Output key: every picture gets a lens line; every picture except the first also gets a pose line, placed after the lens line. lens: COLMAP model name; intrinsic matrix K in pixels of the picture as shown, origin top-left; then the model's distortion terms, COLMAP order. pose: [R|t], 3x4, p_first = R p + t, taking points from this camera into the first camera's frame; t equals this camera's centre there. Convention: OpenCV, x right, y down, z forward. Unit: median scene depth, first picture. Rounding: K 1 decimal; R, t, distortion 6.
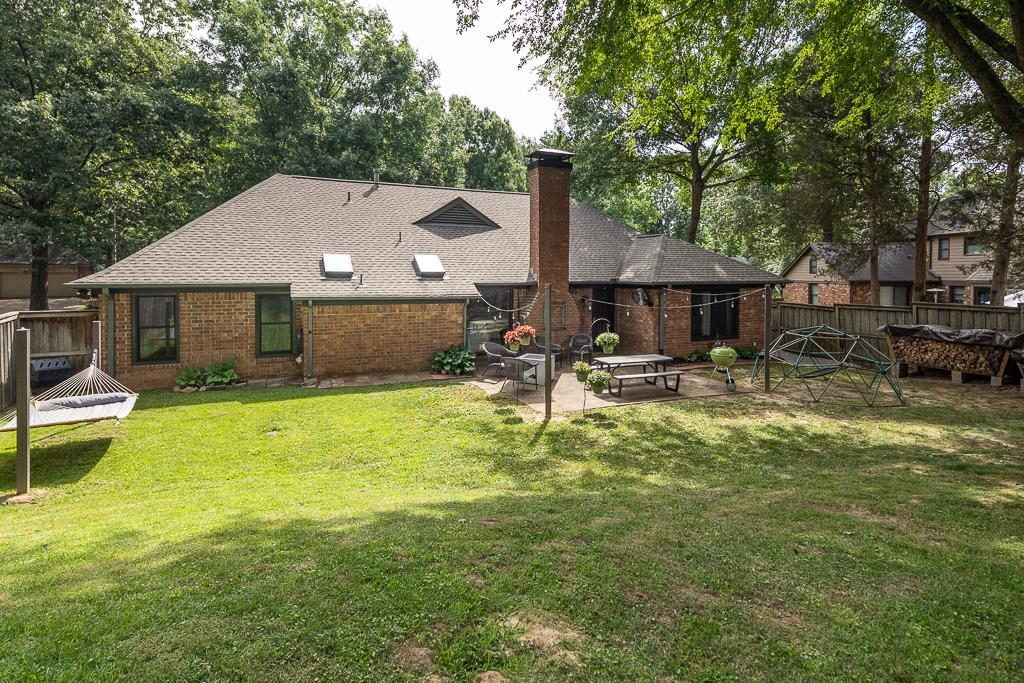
lens RADIAL K [[509.2, 0, 509.3], [0, 509.2, 286.1], [0, 0, 1]] dist [0.031232, -0.000298]
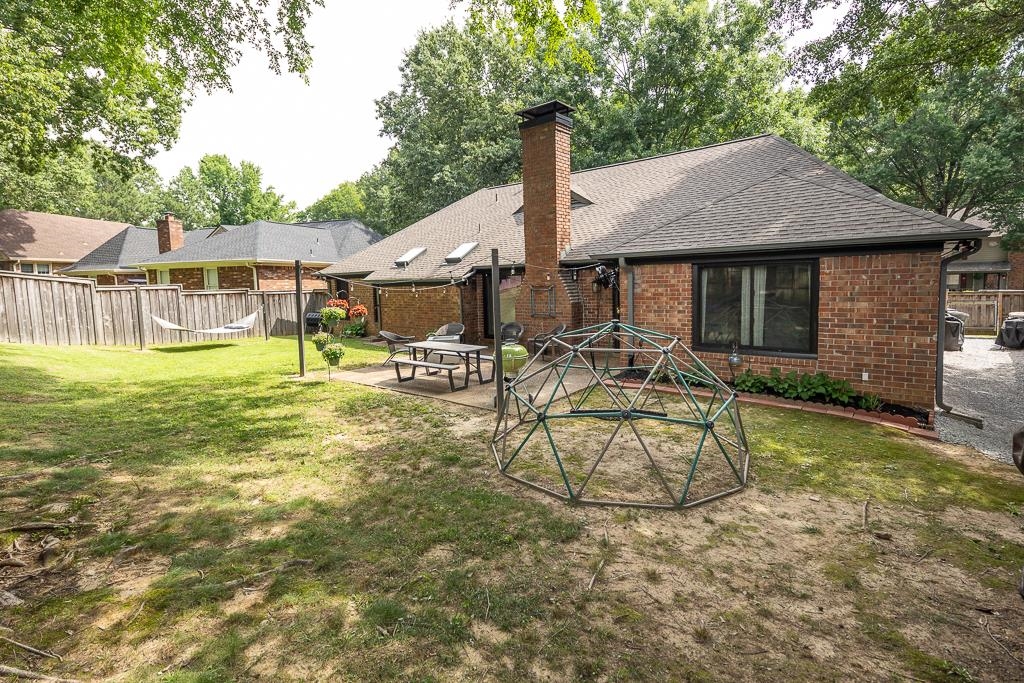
lens RADIAL K [[486.8, 0, 509.6], [0, 486.8, 326.8], [0, 0, 1]] dist [0.029981, -0.000477]
pose [[0.463284, 0.070353, -0.883413, 0.809359], [0.004594, 0.996640, 0.081779, 0.033629], [0.886198, -0.041946, 0.461404, 0.568391]]
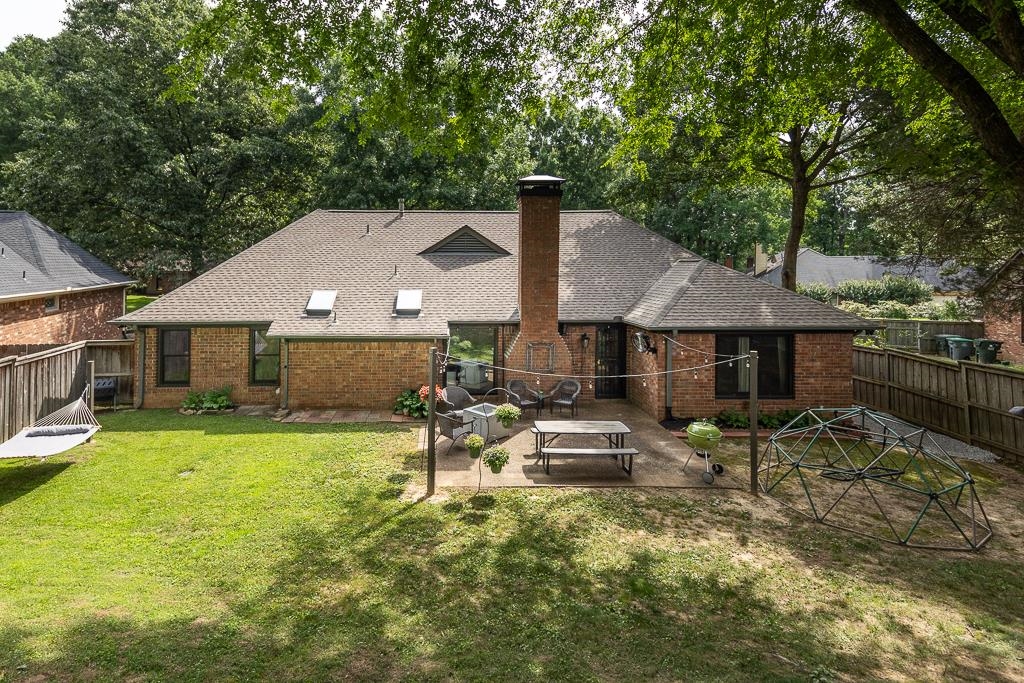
lens RADIAL K [[510.2, 0, 462.0], [0, 510.2, 272.4], [0, 0, 1]] dist [0.031556, -0.000856]
pose [[0.930619, 0.003841, -0.365969, 0.294527], [-0.007909, 0.999922, -0.009618, -0.084833], [0.365904, 0.011846, 0.930577, 0.098120]]
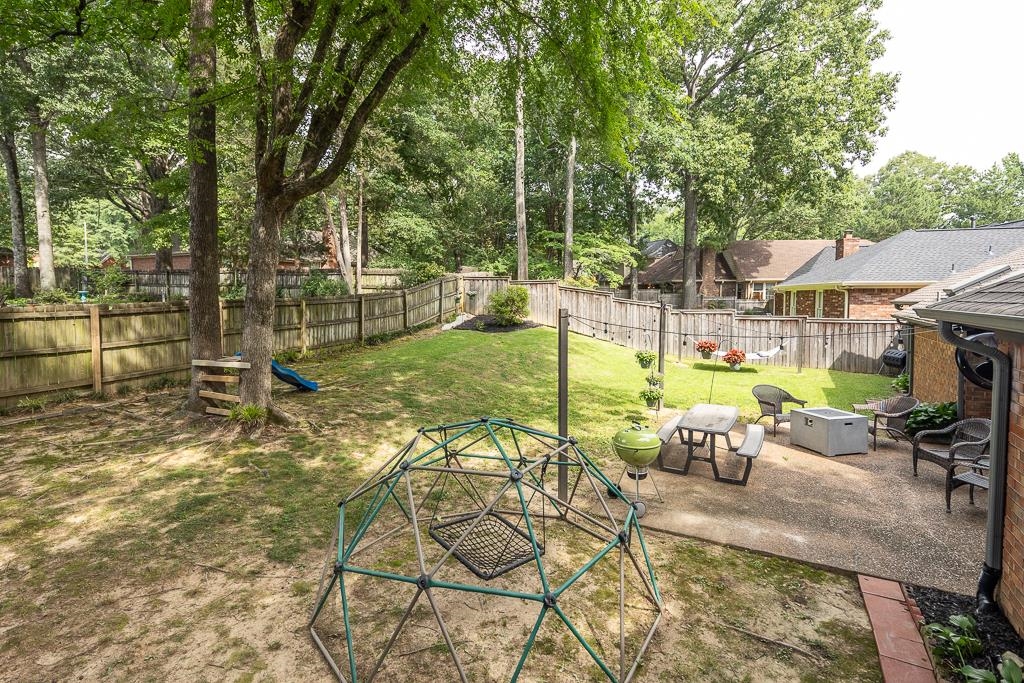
lens RADIAL K [[479.4, 0, 513.8], [0, 479.4, 319.8], [0, 0, 1]] dist [0.029594, -0.001412]
pose [[-0.793354, 0.031076, -0.607967, 0.672496], [-0.010492, 0.997850, 0.064696, -0.024770], [0.608670, 0.057706, -0.791322, 1.072851]]
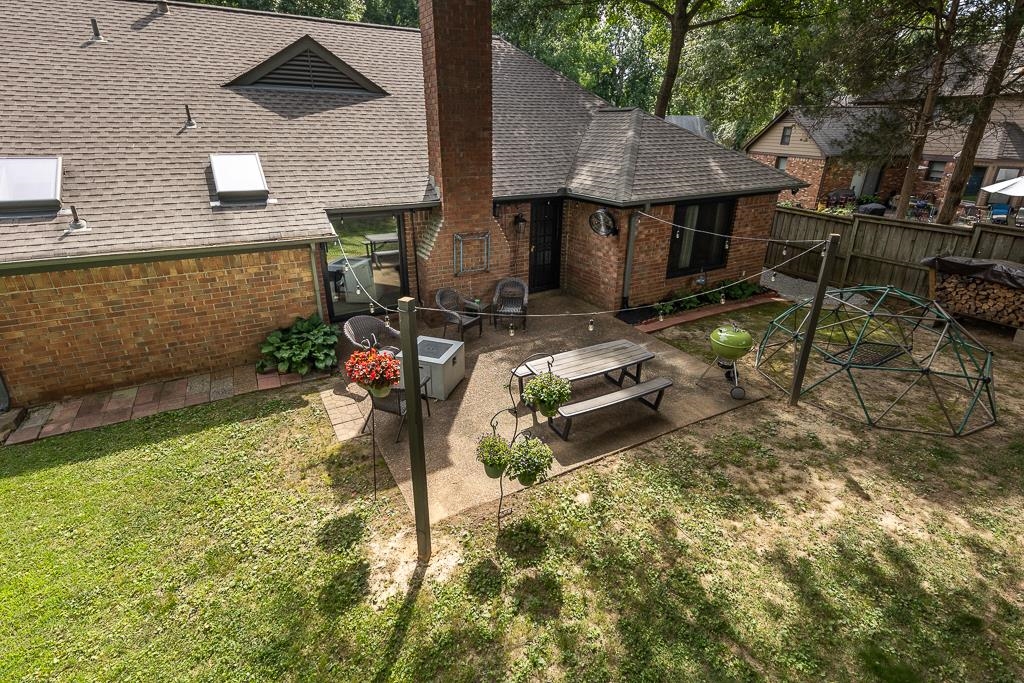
lens RADIAL K [[479.4, 0, 513.8], [0, 479.4, 319.8], [0, 0, 1]] dist [0.029594, -0.001412]
pose [[0.993842, -0.035744, 0.104883, 0.076780], [-0.003438, 0.936142, 0.351606, -0.078081], [-0.110753, -0.349802, 0.930254, 0.400876]]
